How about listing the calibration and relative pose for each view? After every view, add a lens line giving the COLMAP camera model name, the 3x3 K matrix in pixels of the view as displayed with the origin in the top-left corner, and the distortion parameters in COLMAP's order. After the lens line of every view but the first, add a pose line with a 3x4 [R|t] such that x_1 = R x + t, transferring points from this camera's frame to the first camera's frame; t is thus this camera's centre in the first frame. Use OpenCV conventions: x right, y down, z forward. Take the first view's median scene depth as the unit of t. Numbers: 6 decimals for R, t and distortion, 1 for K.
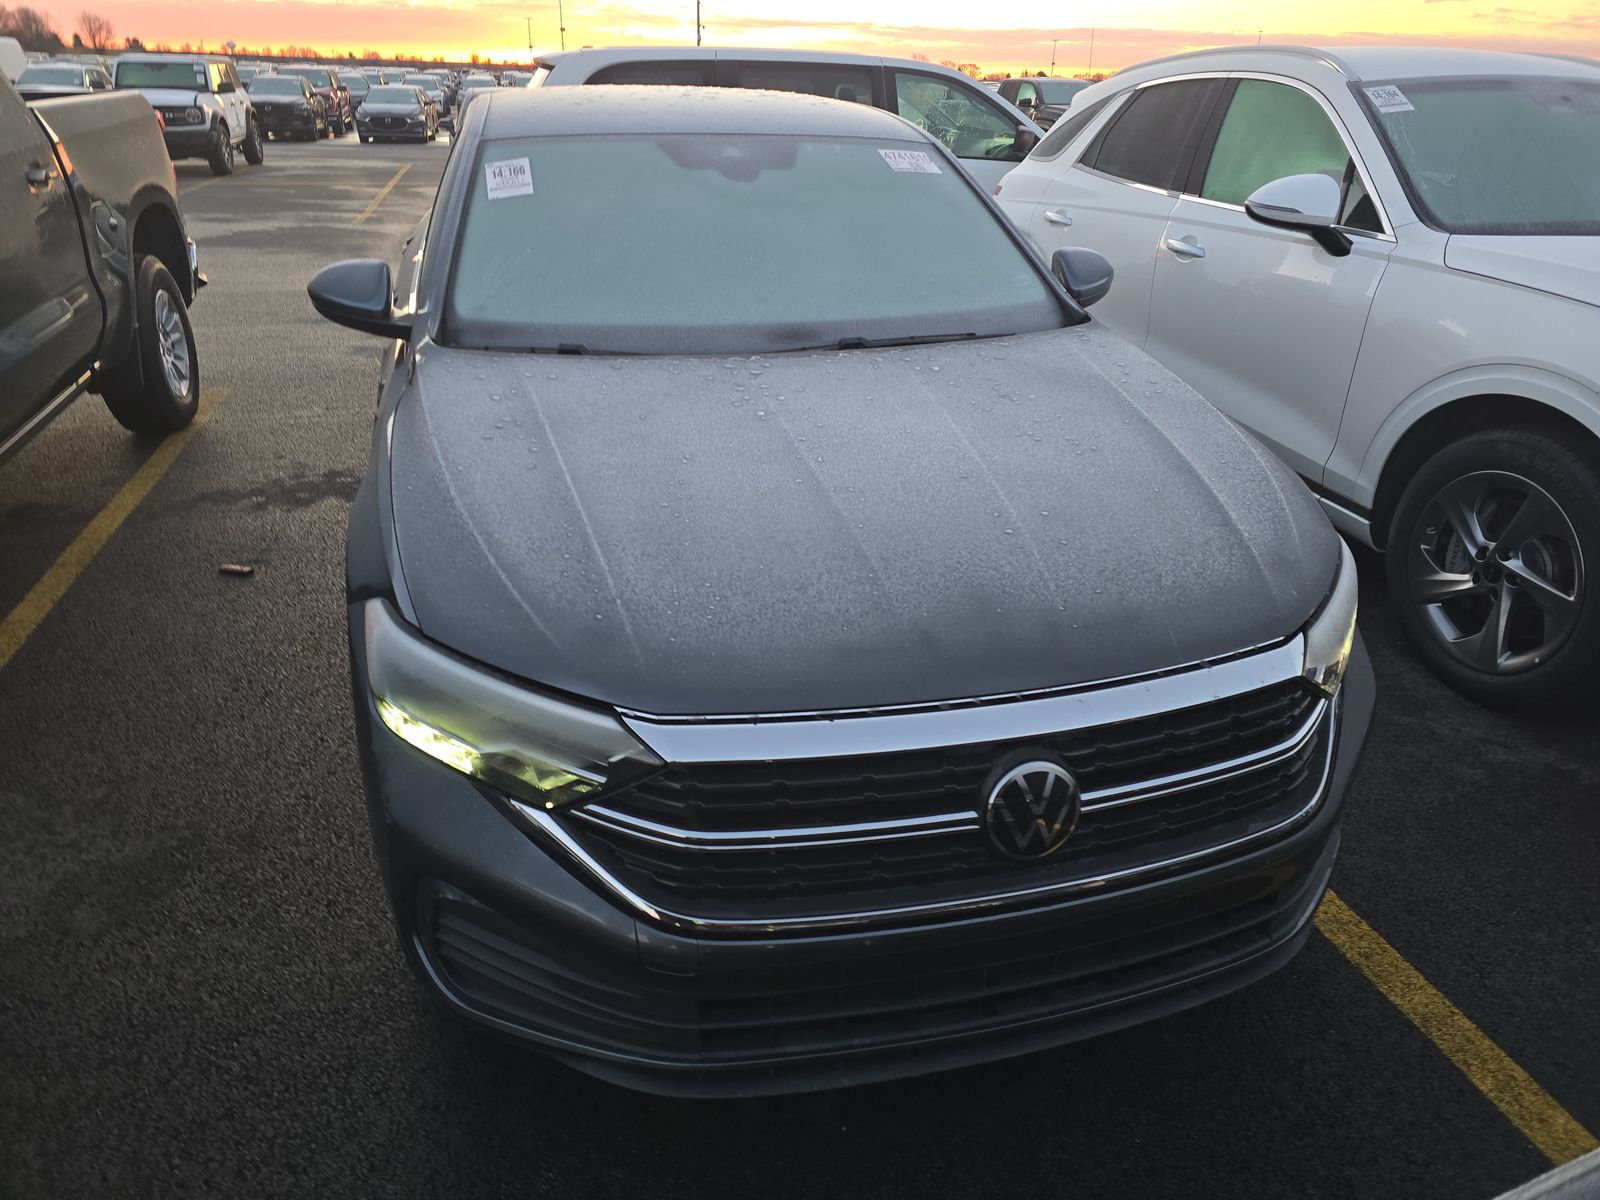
lens RADIAL K [[1081.0, 0, 800.2], [0, 1081.0, 598.1], [0, 0, 1]] dist [0.041712, -0.041927]
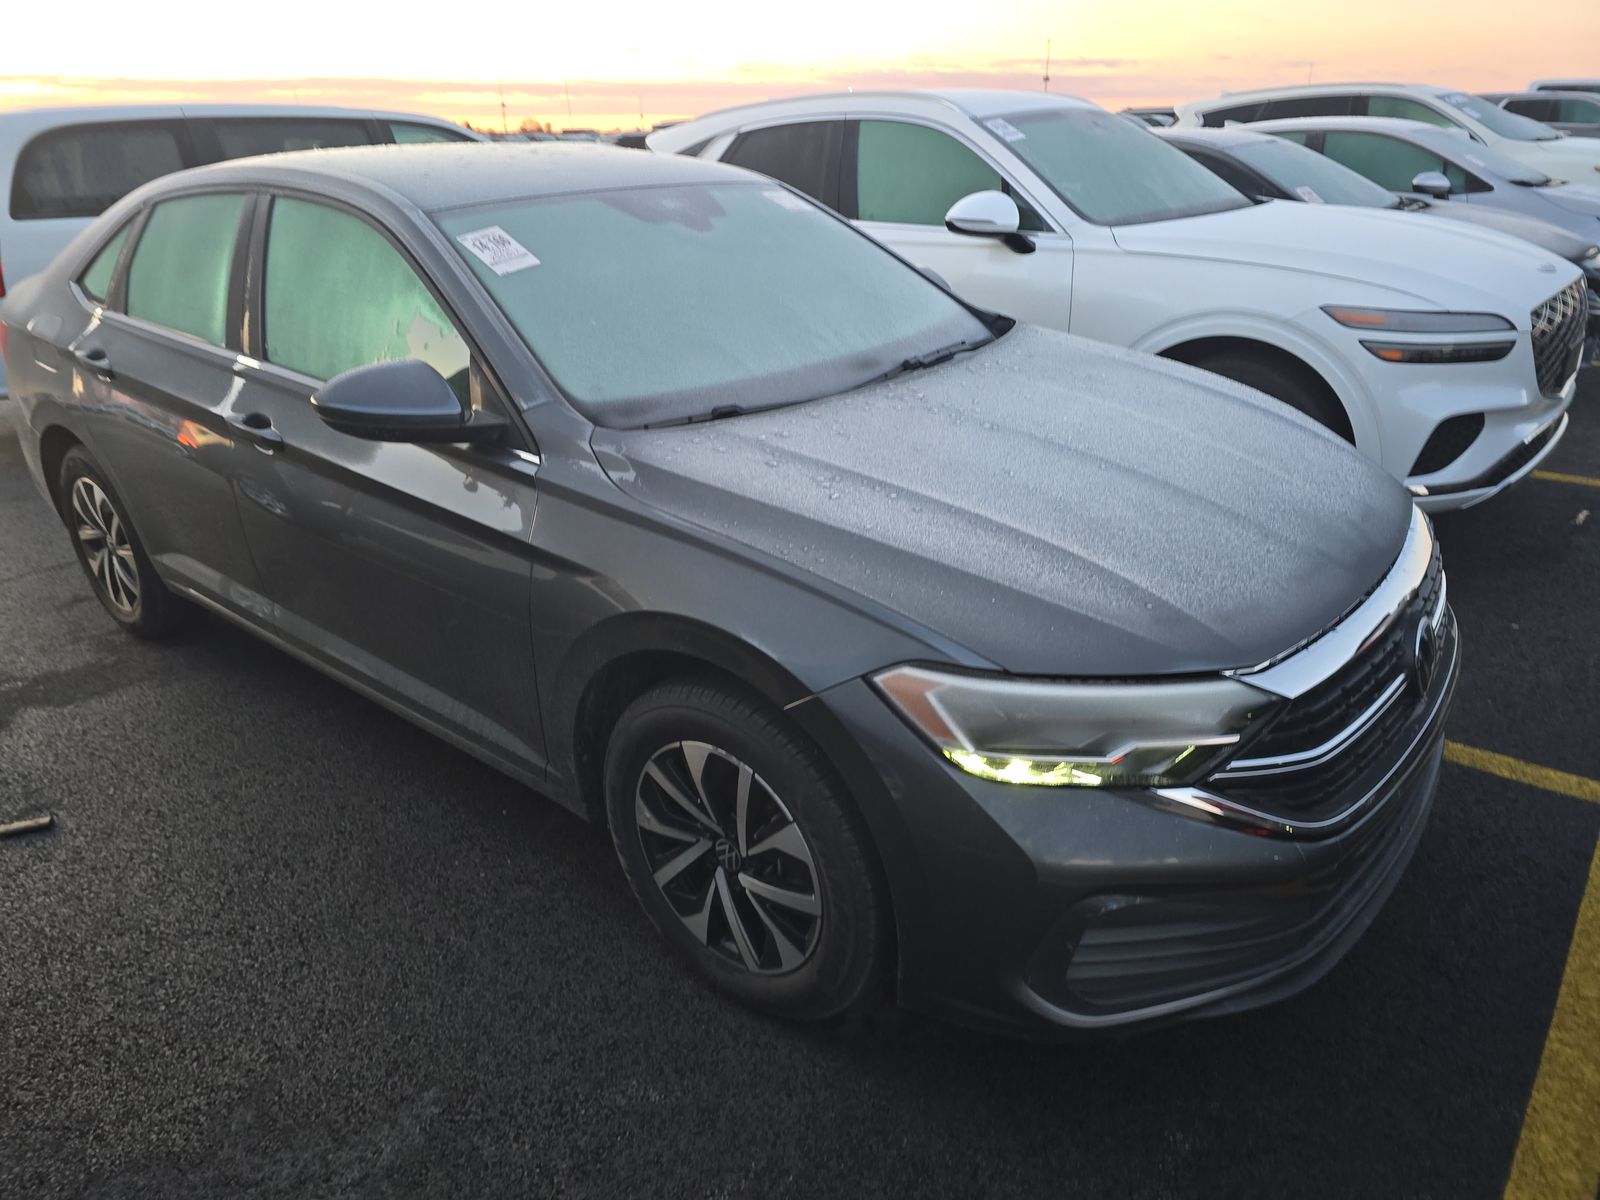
lens RADIAL K [[1081.0, 0, 799.3], [0, 1081.0, 601.6], [0, 0, 1]] dist [0.041712, -0.041927]
pose [[0.814454, -0.264526, 0.516421, -0.571514], [0.282693, 0.958156, 0.044957, -0.074821], [-0.506704, 0.109373, 0.855154, 0.133371]]
